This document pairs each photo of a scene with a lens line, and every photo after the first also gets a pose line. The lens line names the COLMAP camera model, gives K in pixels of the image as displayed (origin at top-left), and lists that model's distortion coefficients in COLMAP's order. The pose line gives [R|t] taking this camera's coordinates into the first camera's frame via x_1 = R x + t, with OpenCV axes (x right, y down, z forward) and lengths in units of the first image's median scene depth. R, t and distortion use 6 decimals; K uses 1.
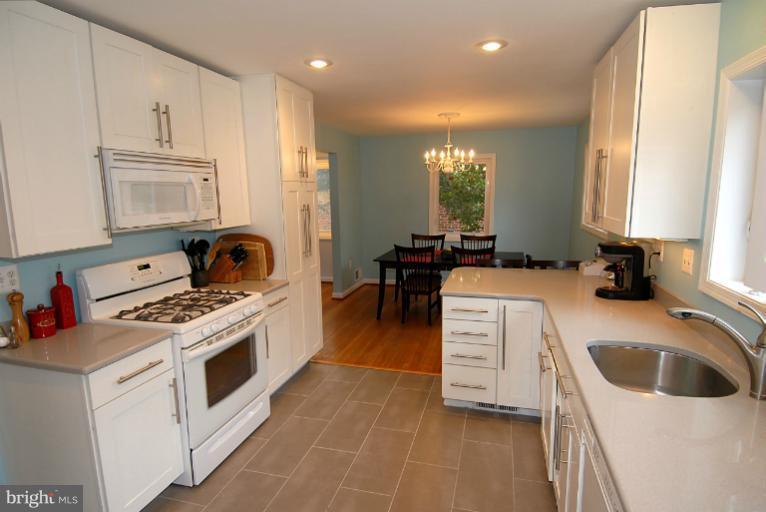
lens RADIAL K [[413.1, 0, 383.4], [0, 413.1, 255.9], [0, 0, 1]] dist [0.024324, -0.016635]
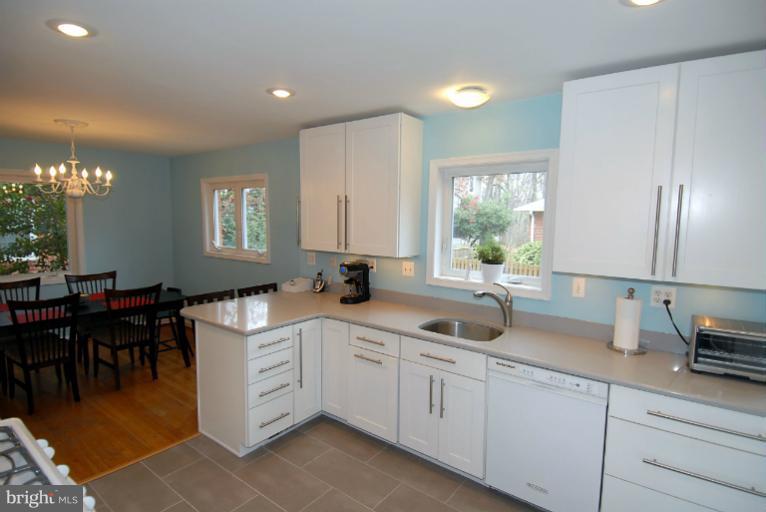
lens RADIAL K [[413.1, 0, 381.7], [0, 413.1, 243.0], [0, 0, 1]] dist [0.024324, -0.016635]
pose [[0.368472, -0.046033, 0.928498, -0.656313], [0.125333, 0.992115, -0.000551, -0.080482], [-0.921151, 0.116575, 0.371336, 0.368177]]
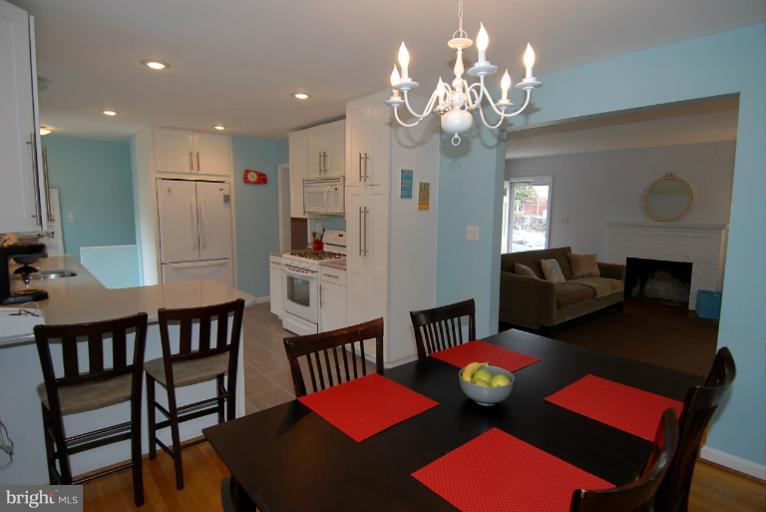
lens RADIAL K [[413.1, 0, 394.1], [0, 413.1, 257.9], [0, 0, 1]] dist [0.024324, -0.016635]
pose [[-0.534889, 0.110421, -0.837676, 0.875416], [-0.135736, 0.967317, 0.214182, -0.303143], [0.833948, 0.228266, -0.502419, 2.098149]]
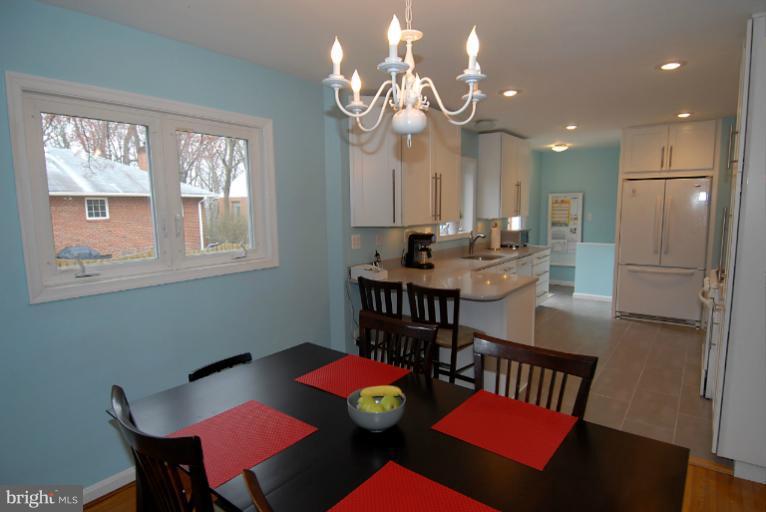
lens RADIAL K [[413.1, 0, 384.3], [0, 413.1, 262.6], [0, 0, 1]] dist [0.024324, -0.016635]
pose [[-0.927333, -0.024860, 0.373411, 0.104300], [0.084110, 0.958419, 0.272687, -0.352726], [-0.364663, 0.284280, -0.886682, 2.383780]]
